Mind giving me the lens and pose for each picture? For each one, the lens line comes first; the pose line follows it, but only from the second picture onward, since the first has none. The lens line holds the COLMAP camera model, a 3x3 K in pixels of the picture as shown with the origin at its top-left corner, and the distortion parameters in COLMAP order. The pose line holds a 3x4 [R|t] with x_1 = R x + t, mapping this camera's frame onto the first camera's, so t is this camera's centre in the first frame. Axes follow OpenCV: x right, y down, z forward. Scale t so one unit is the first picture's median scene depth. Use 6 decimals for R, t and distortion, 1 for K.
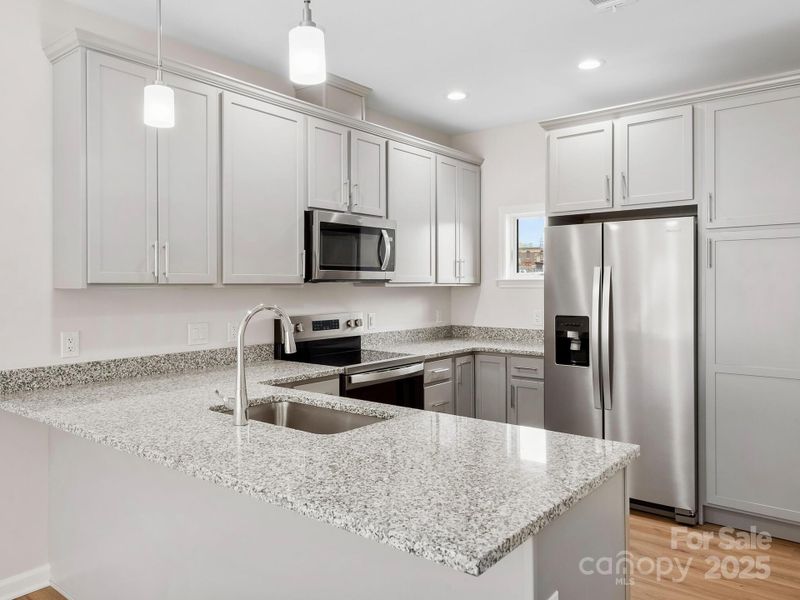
lens RADIAL K [[586.5, 0, 399.2], [0, 586.5, 291.7], [0, 0, 1]] dist [-0.002087, -0.000311]
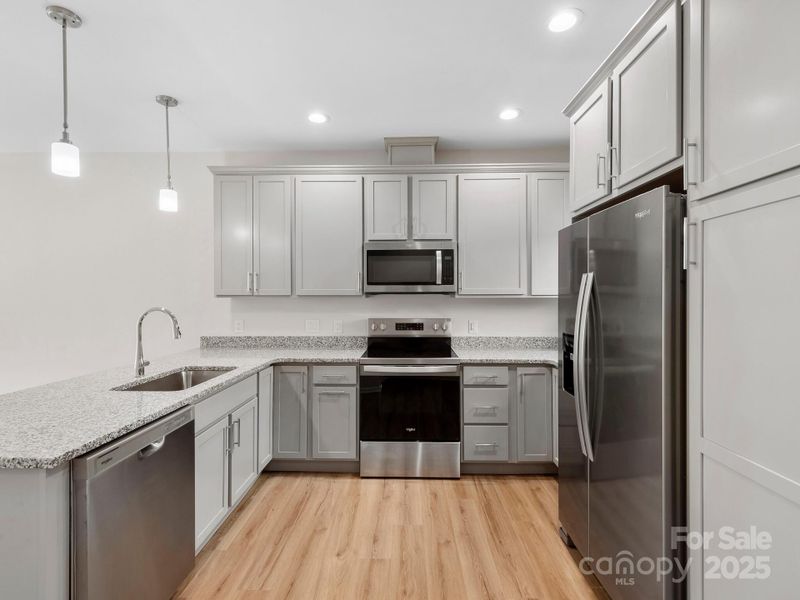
lens RADIAL K [[383.3, 0, 398.6], [0, 383.3, 296.4], [0, 0, 1]] dist [-0.000408, -0.000057]
pose [[0.598392, 0.005120, -0.801187, 0.580012], [-0.009417, 0.999955, -0.000644, -0.010961], [0.801148, 0.007930, 0.598413, 0.484424]]
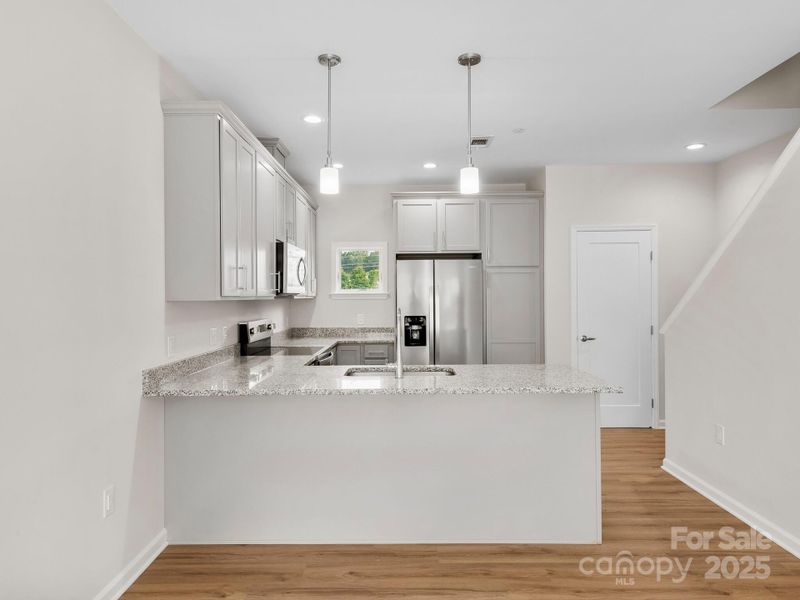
lens RADIAL K [[517.4, 0, 399.2], [0, 517.4, 302.3], [0, 0, 1]] dist [0.009996, 0.000458]
pose [[0.787767, -0.007648, 0.615926, -0.626447], [0.009305, 0.999957, 0.000515, 0.001387], [-0.615903, 0.005325, 0.787804, -0.104325]]
